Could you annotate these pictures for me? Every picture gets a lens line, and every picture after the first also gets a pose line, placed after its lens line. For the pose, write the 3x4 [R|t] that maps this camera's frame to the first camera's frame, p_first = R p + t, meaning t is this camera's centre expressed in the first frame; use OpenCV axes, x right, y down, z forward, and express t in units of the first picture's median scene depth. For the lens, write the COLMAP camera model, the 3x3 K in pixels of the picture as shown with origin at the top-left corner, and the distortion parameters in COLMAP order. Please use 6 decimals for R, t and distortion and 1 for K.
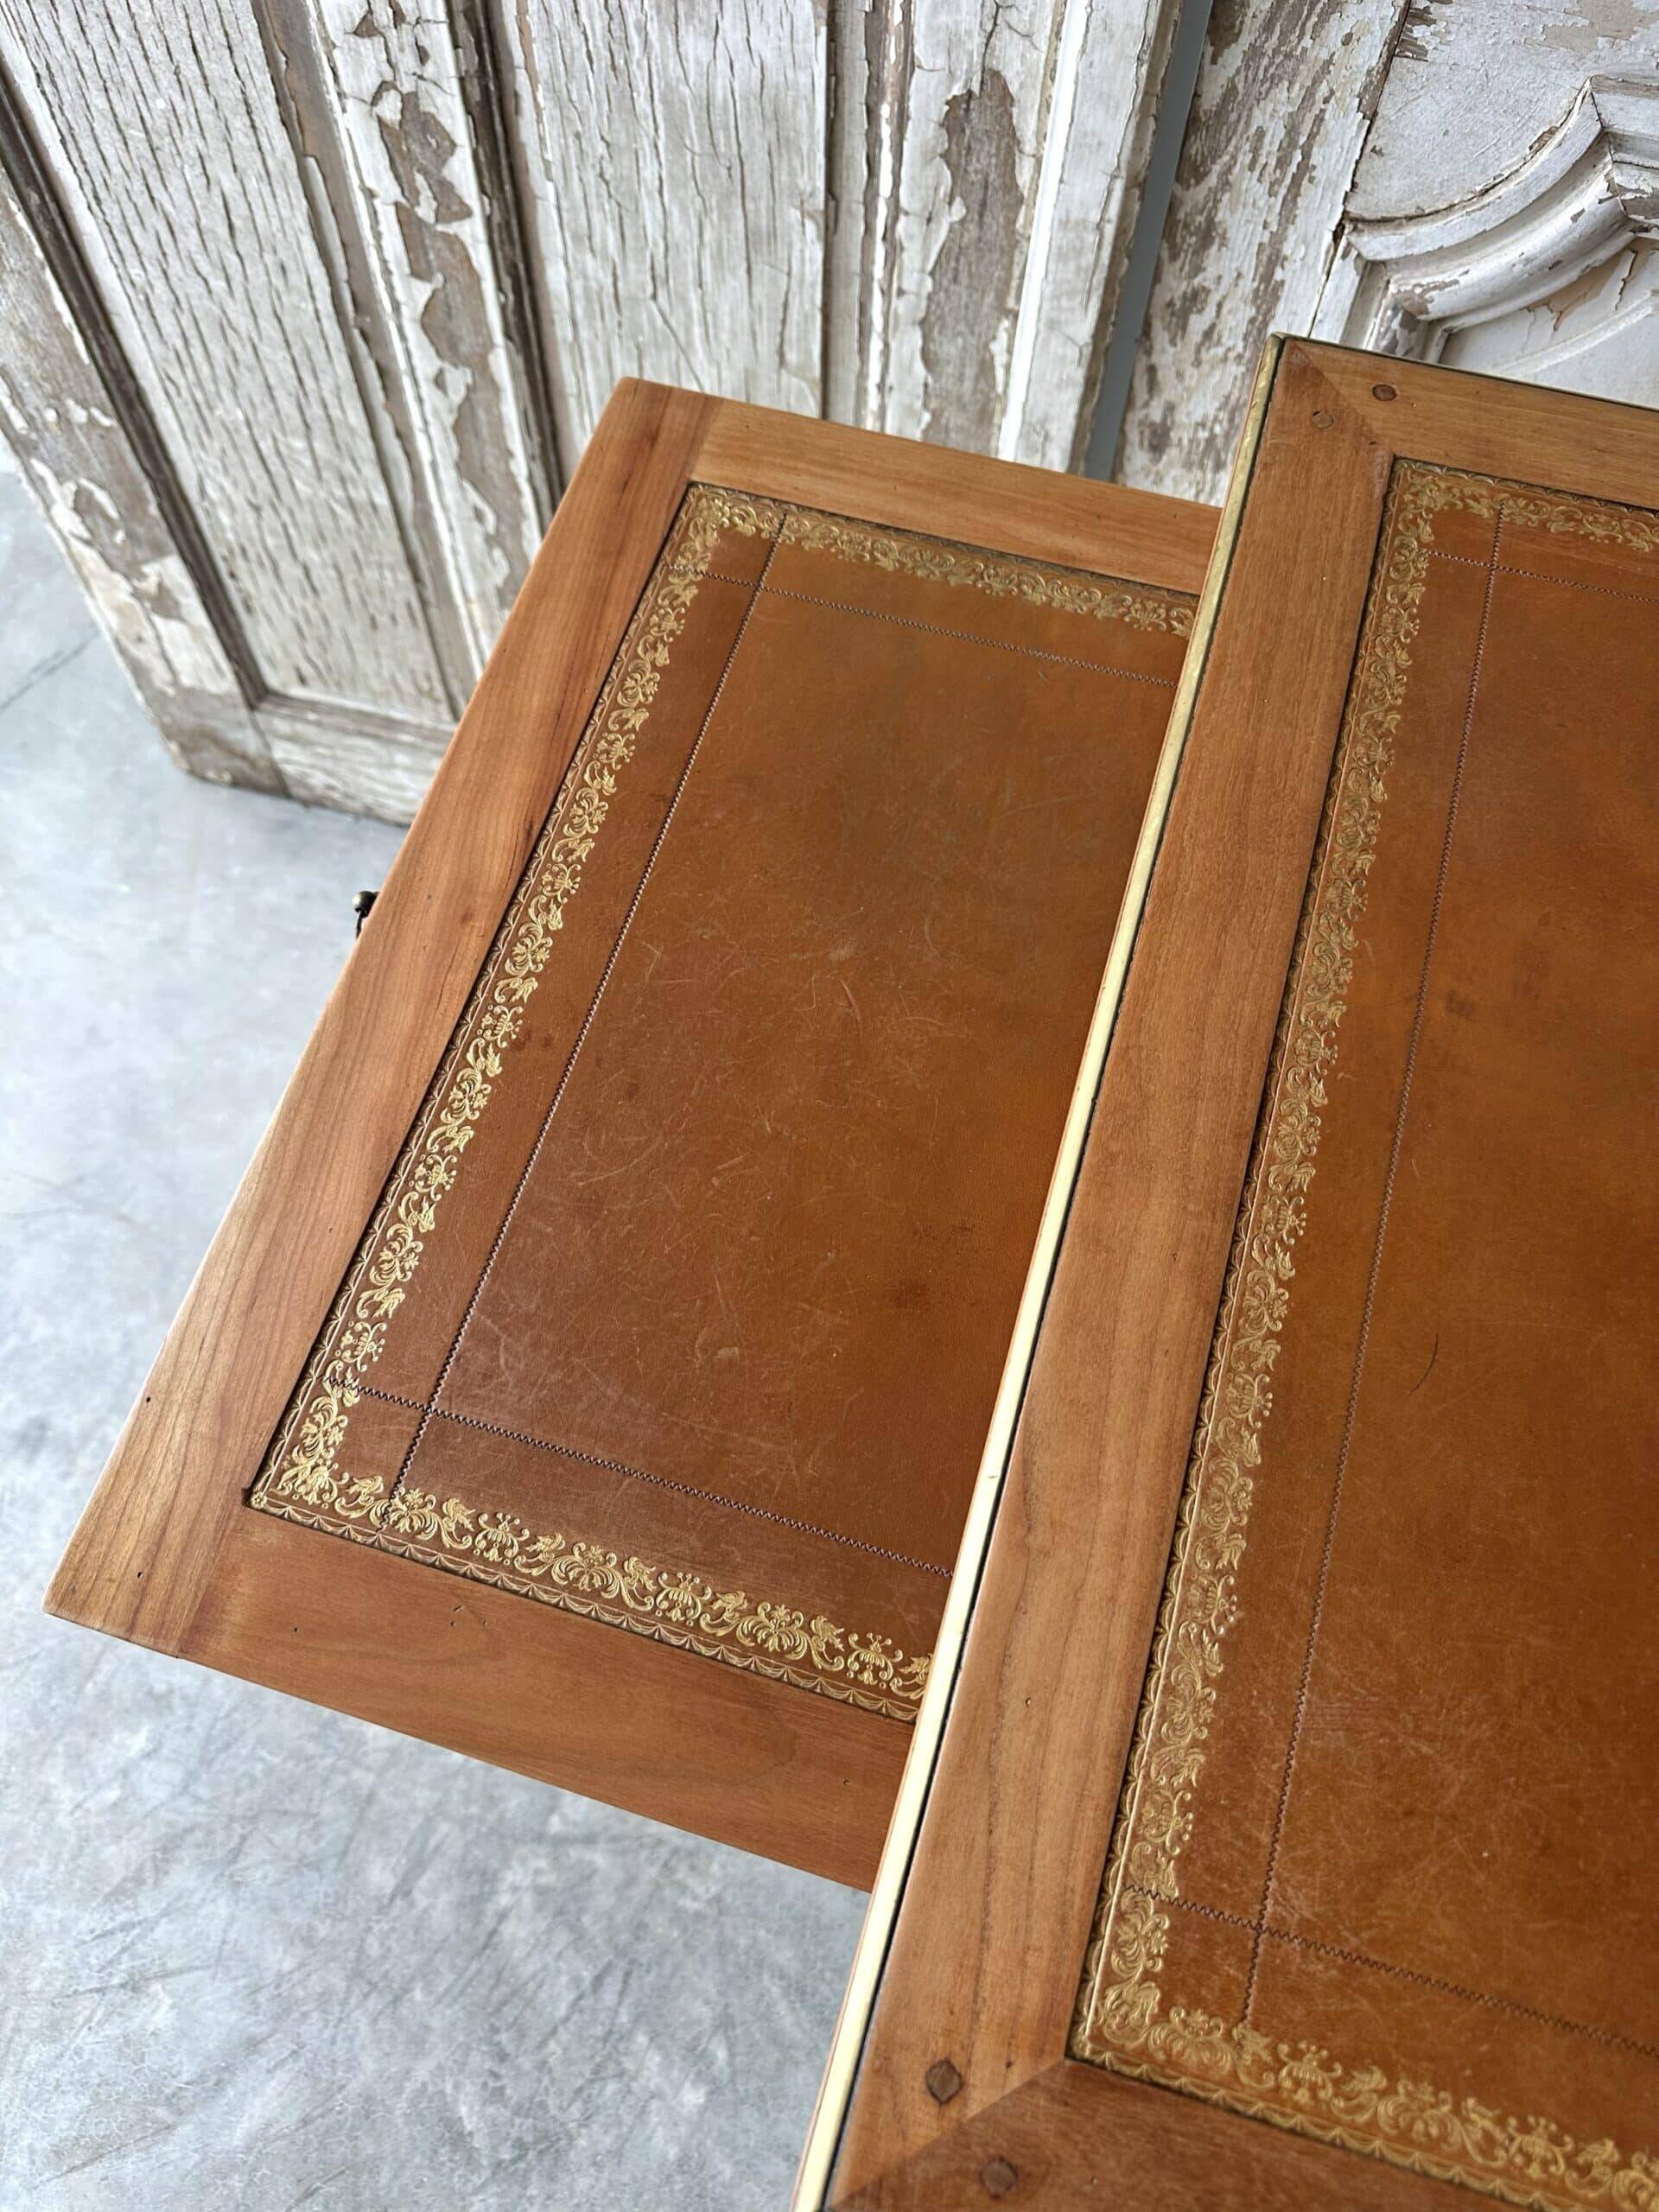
lens RADIAL K [[1572.7, 0, 827.4], [0, 1572.7, 1089.2], [0, 0, 1]] dist [0.010275, -0.017954]
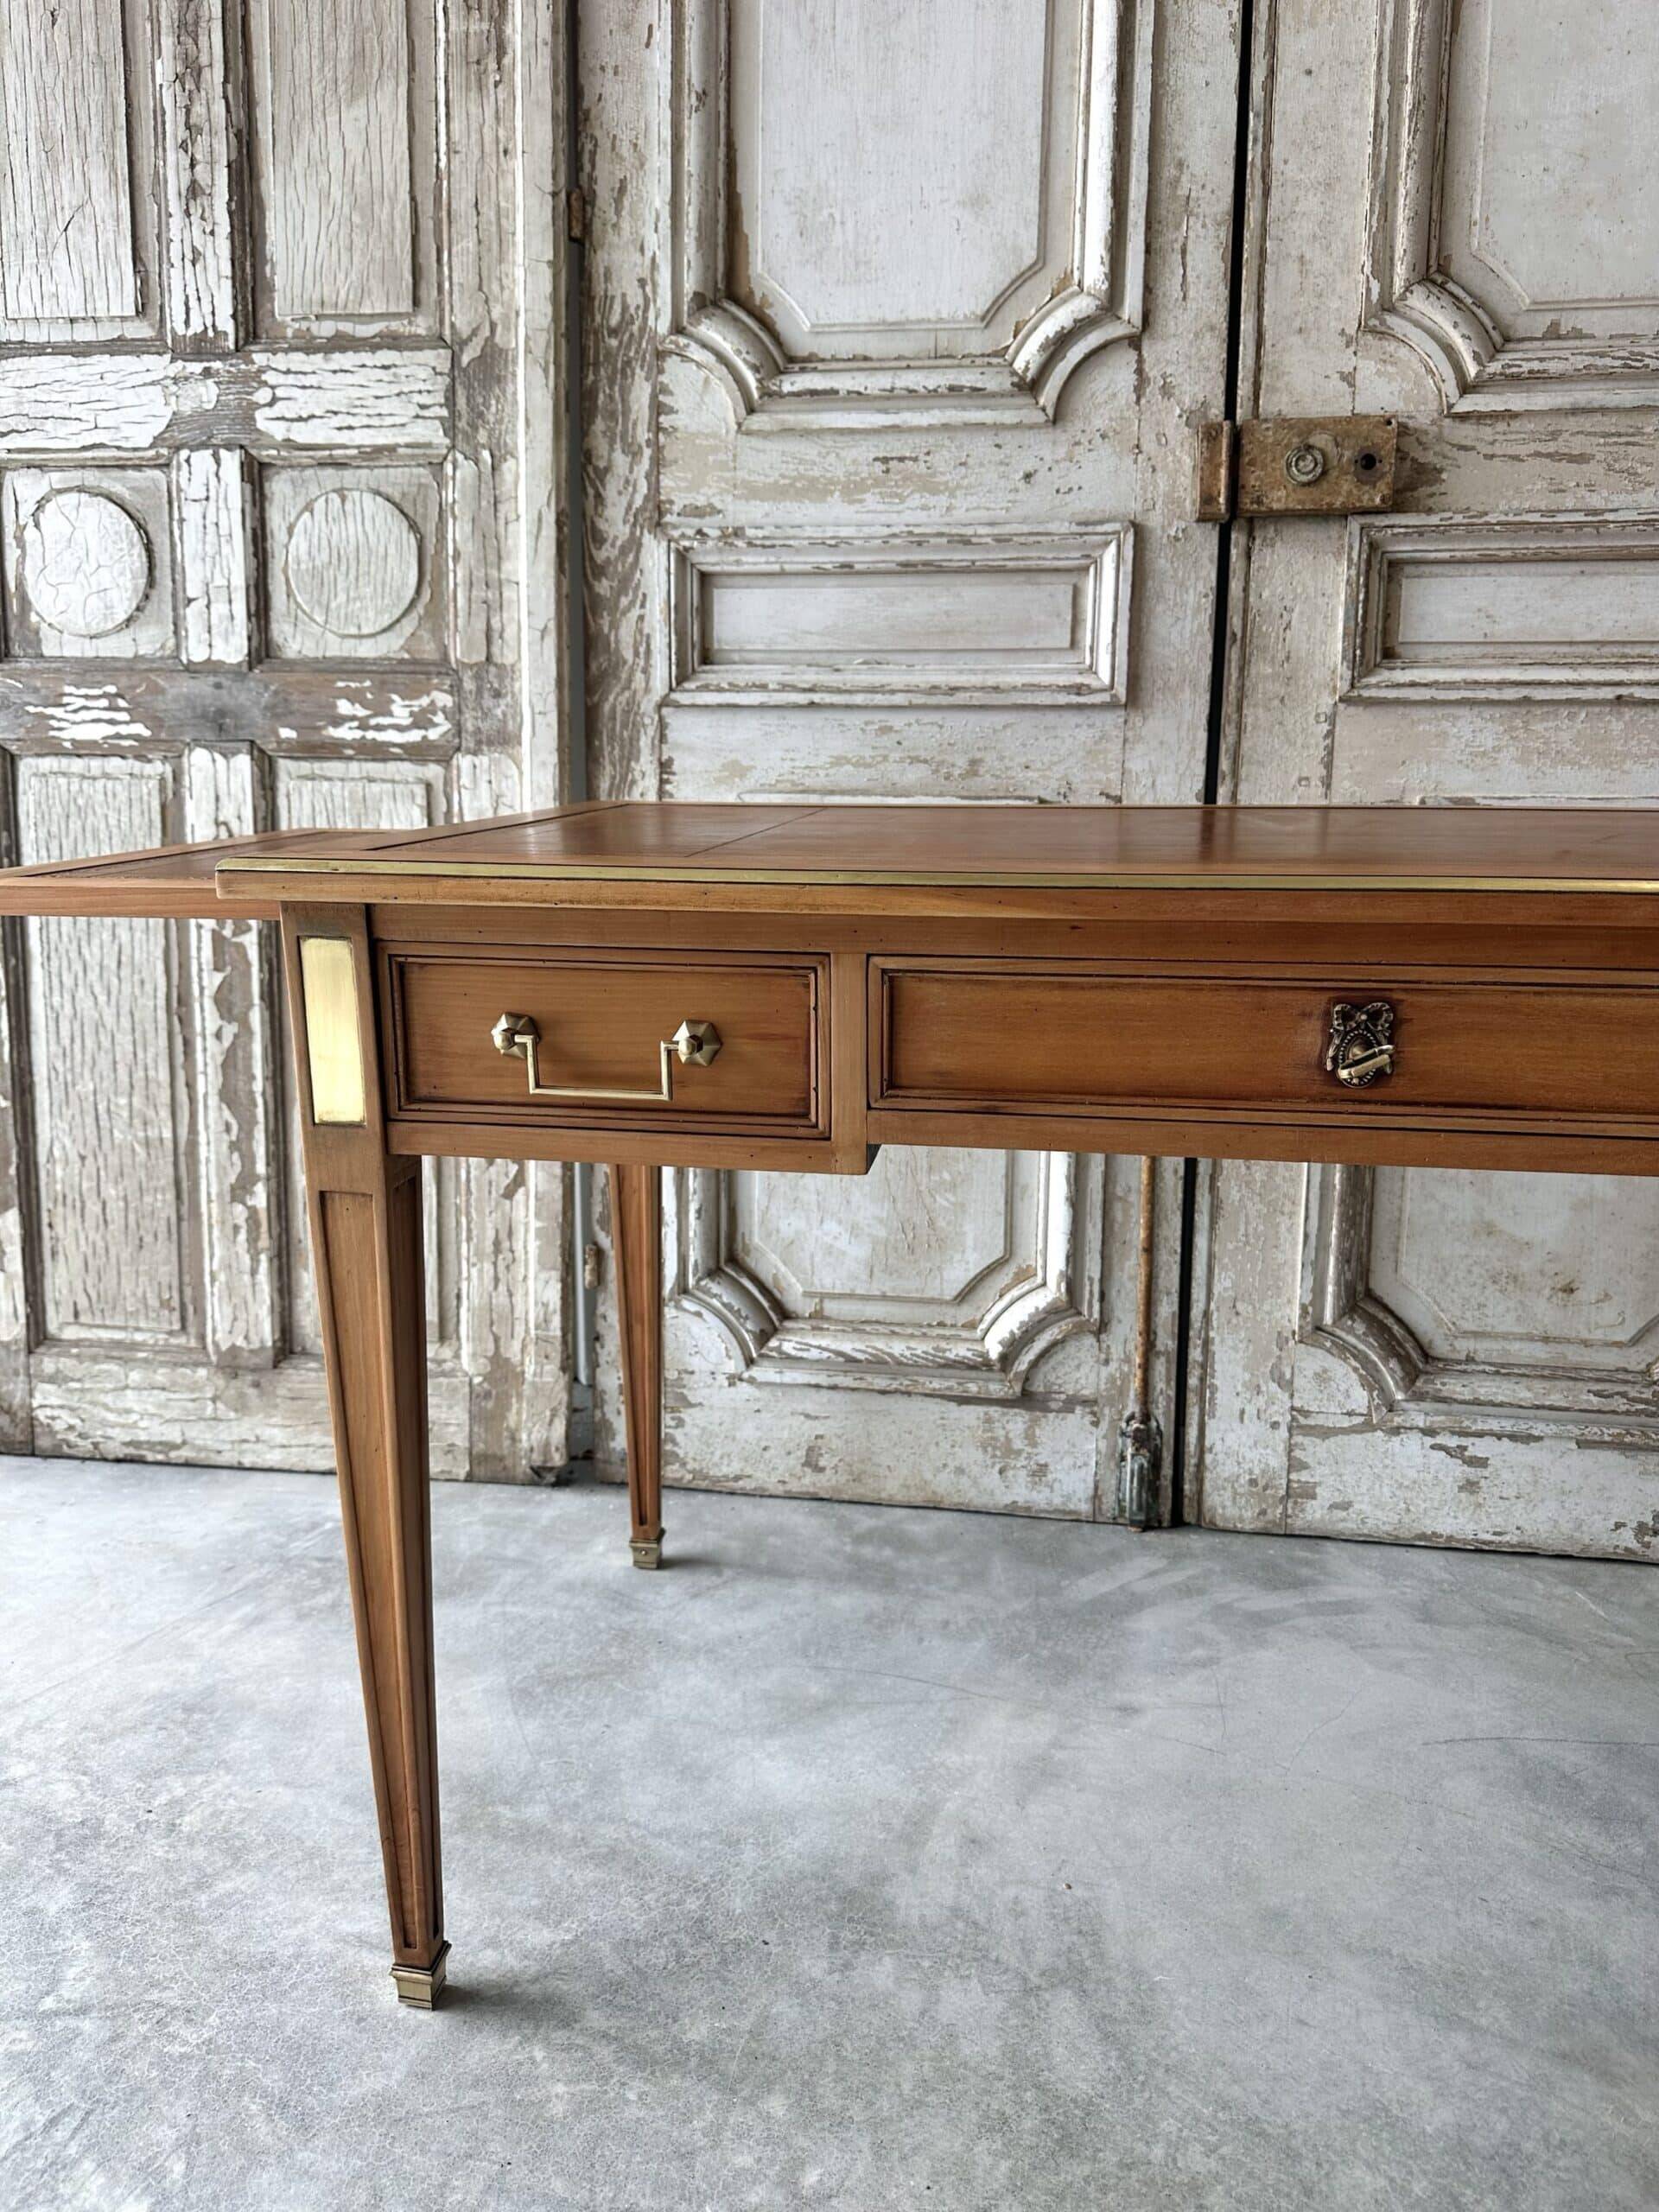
lens RADIAL K [[1572.7, 0, 846.1], [0, 1572.7, 1091.1], [0, 0, 1]] dist [0.010275, -0.017954]
pose [[0.990645, -0.020155, 0.134966, 0.248814], [0.120893, 0.588399, -0.799482, 1.262195], [-0.063300, 0.808320, 0.585331, -0.047136]]
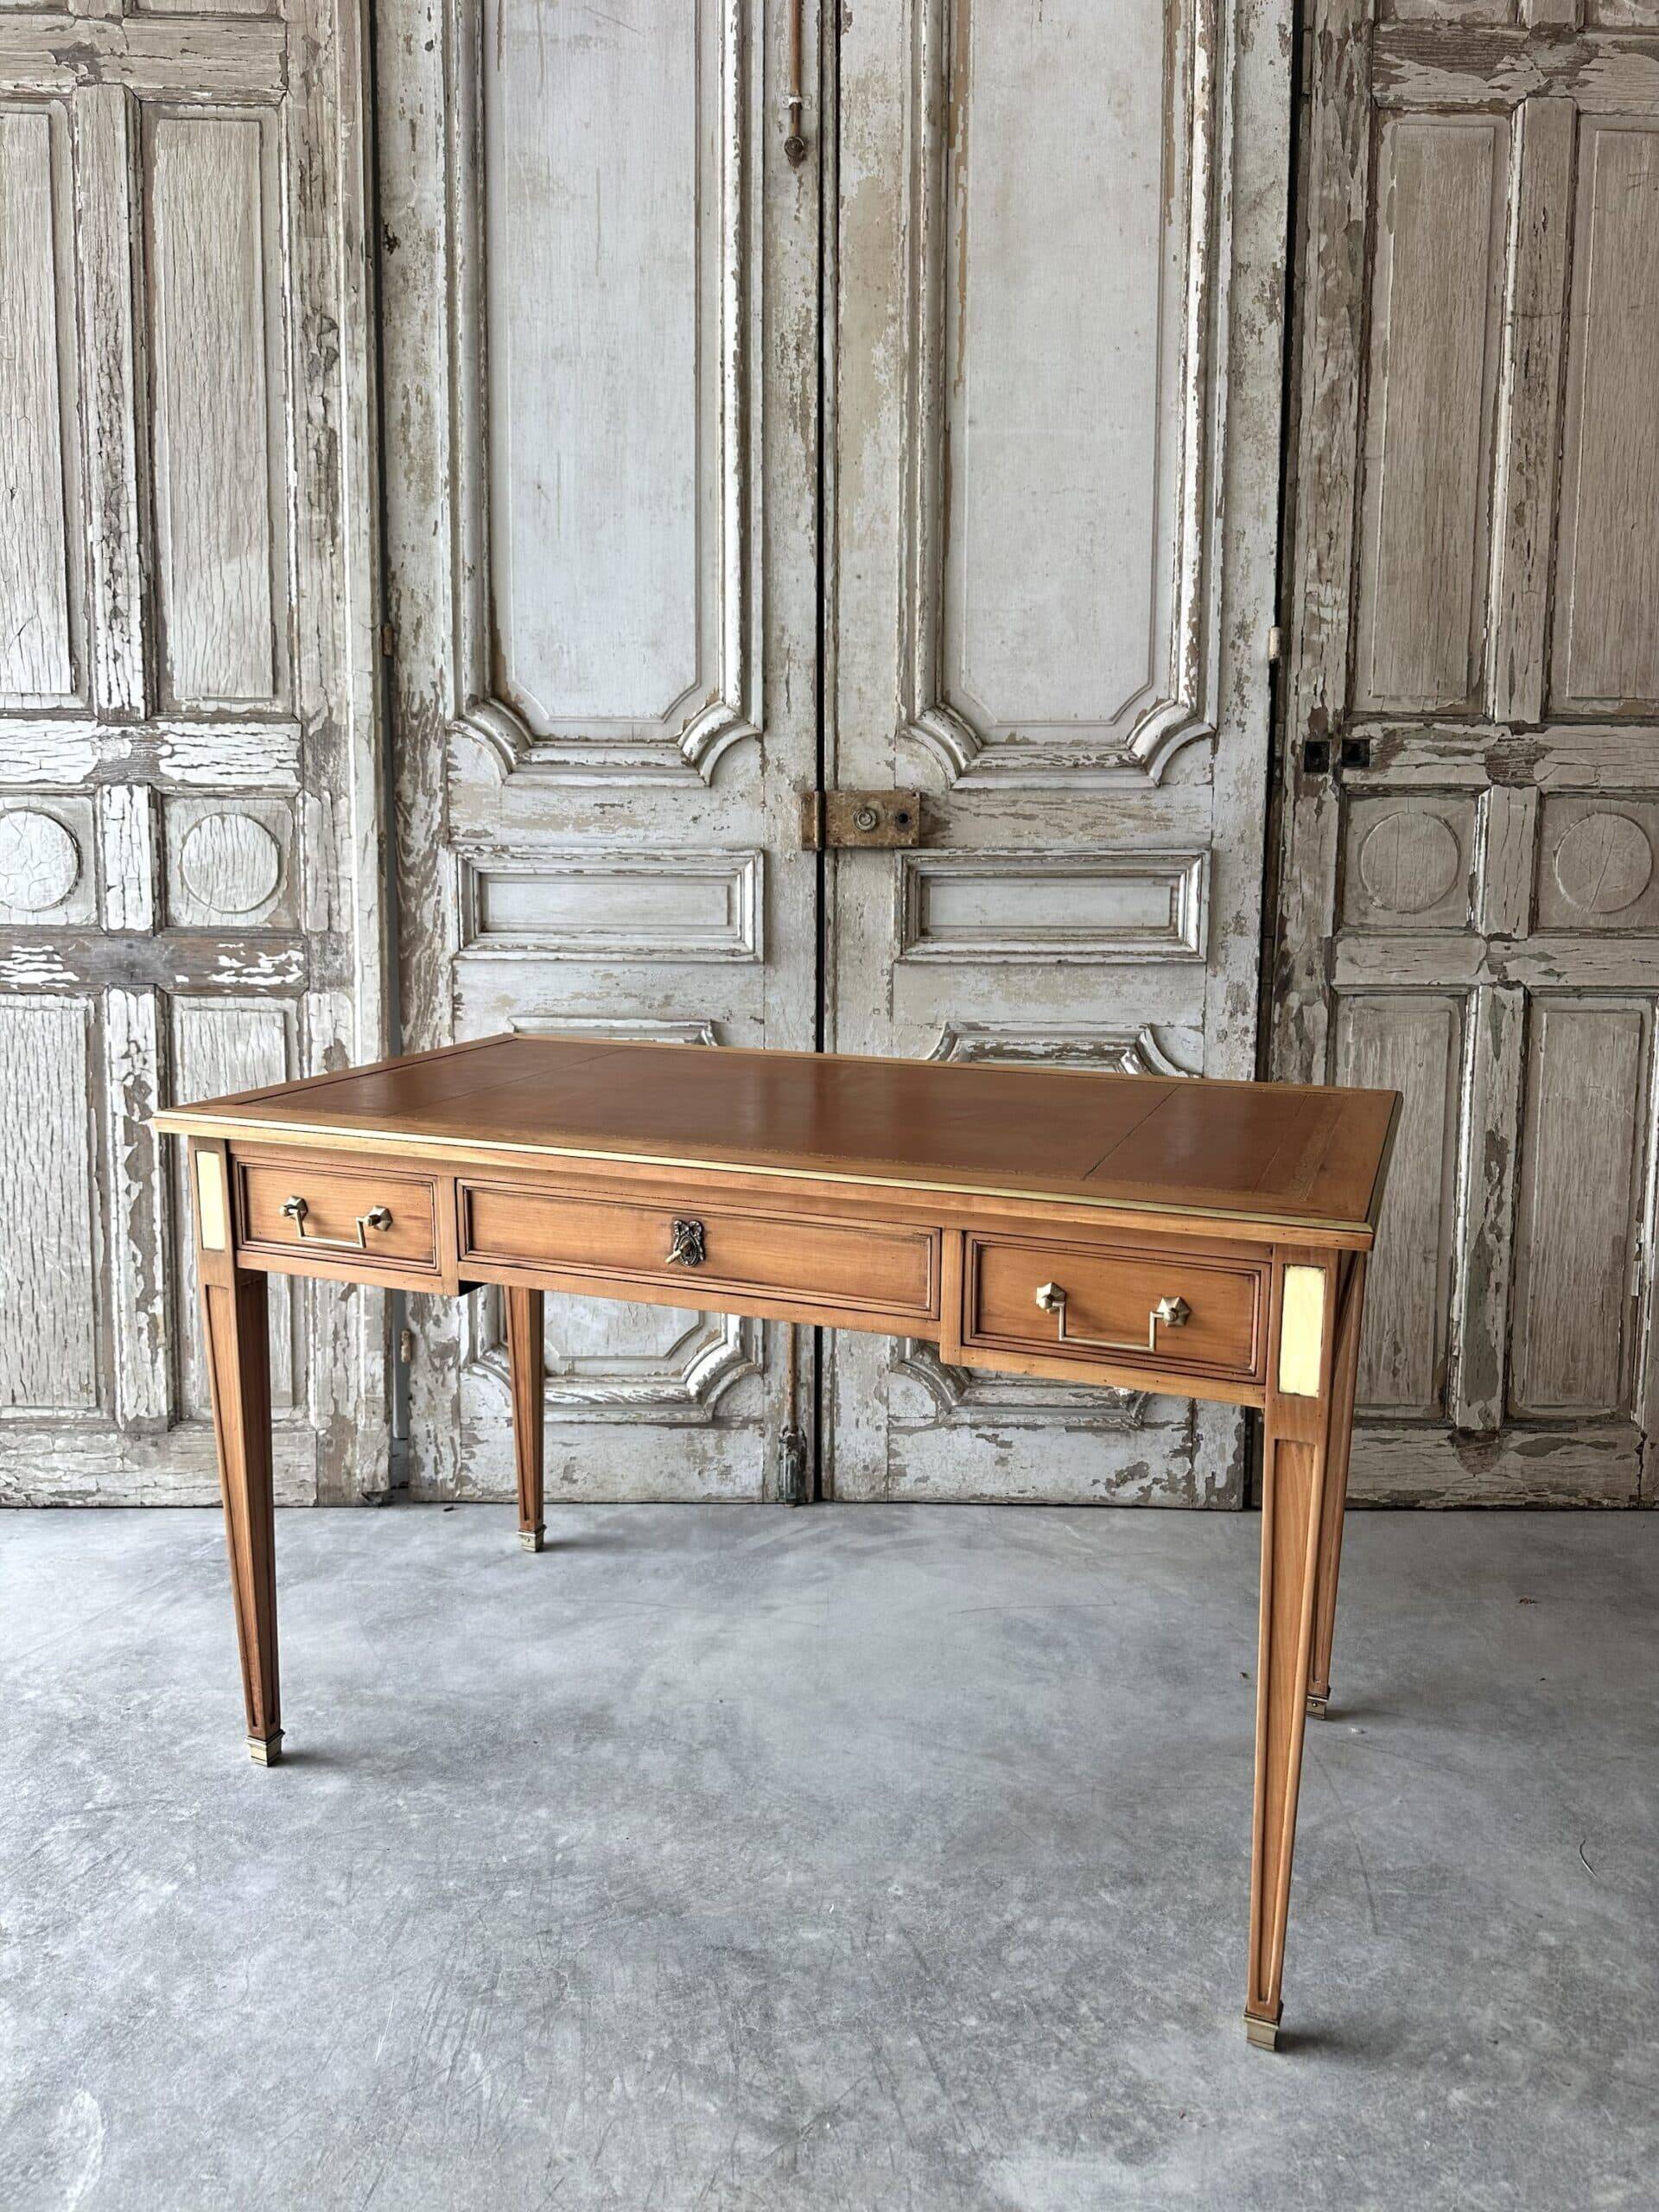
lens RADIAL K [[1536.9, 0, 836.1], [0, 1536.9, 1110.7], [0, 0, 1]] dist [0.054563, -0.074504]
pose [[0.961067, -0.035868, 0.273978, 0.187161], [0.248108, 0.548470, -0.798513, 1.966881], [-0.121628, 0.835400, 0.536016, -0.640397]]
